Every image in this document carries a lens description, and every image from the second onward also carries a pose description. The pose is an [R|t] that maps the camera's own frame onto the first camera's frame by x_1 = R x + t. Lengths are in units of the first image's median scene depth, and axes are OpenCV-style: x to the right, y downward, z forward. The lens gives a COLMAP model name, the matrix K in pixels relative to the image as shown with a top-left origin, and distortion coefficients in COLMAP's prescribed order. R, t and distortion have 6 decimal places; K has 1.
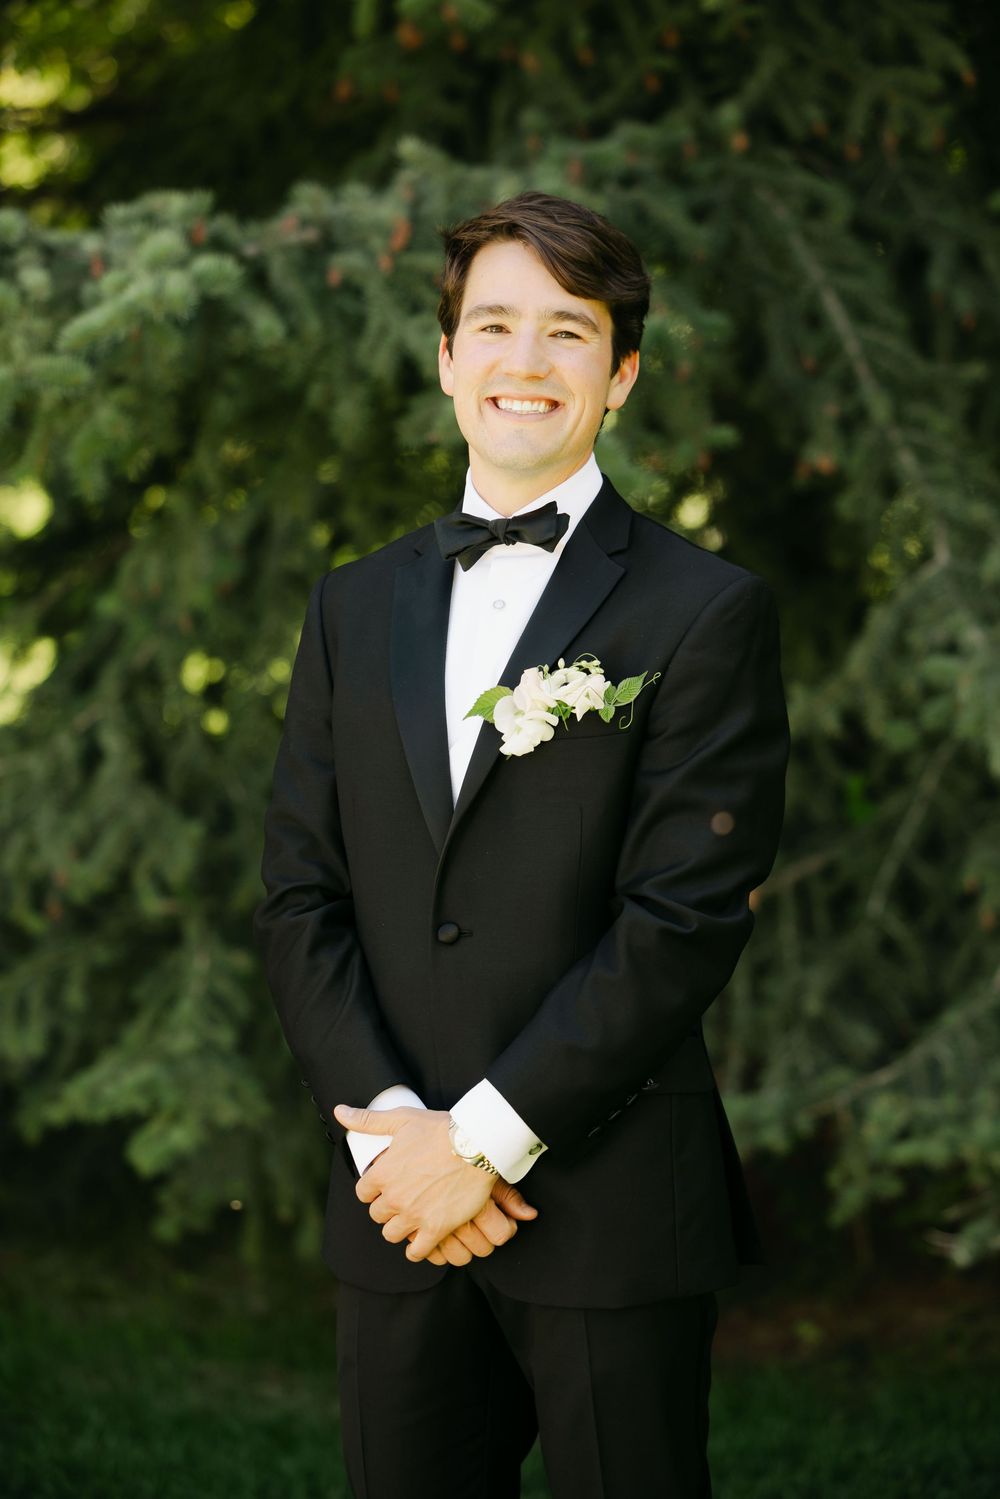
lens RADIAL K [[5224.2, 0, 496.7], [0, 5224.2, 753.4], [0, 0, 1]] dist [-0.070154, 0.000000]
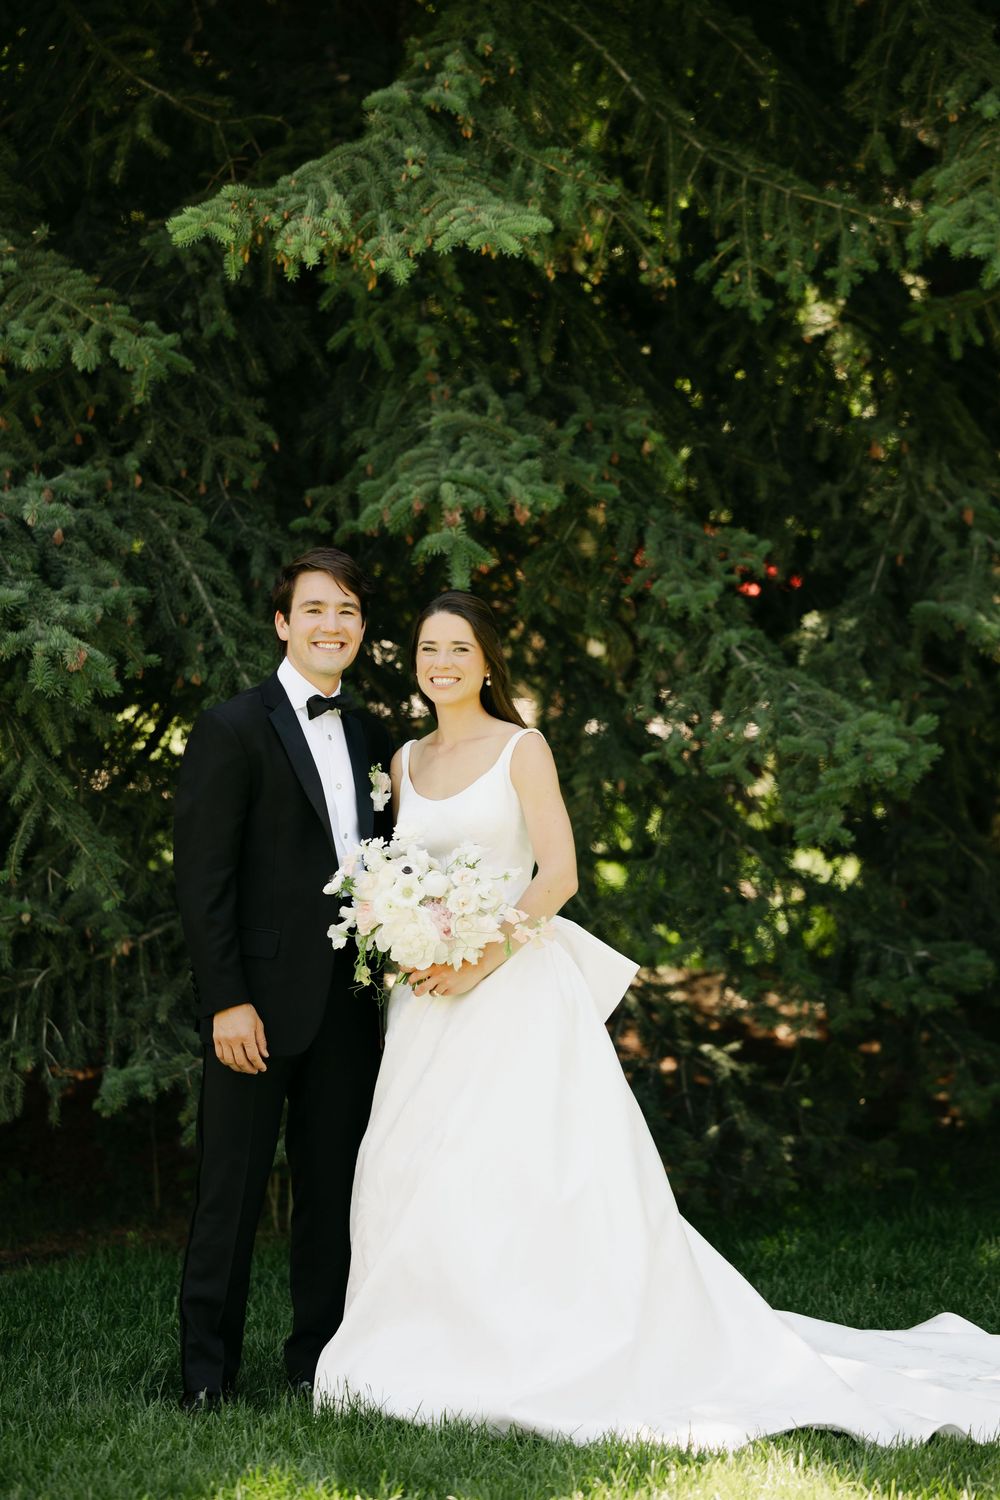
lens RADIAL K [[5227.7, 0, 495.0], [0, 5227.7, 749.8], [0, 0, 1]] dist [-0.070154, 0.000000]
pose [[0.971209, 0.033678, 0.235837, -0.225721], [-0.022815, 0.998556, -0.048639, 0.042802], [-0.237135, 0.041858, 0.970575, -0.597270]]
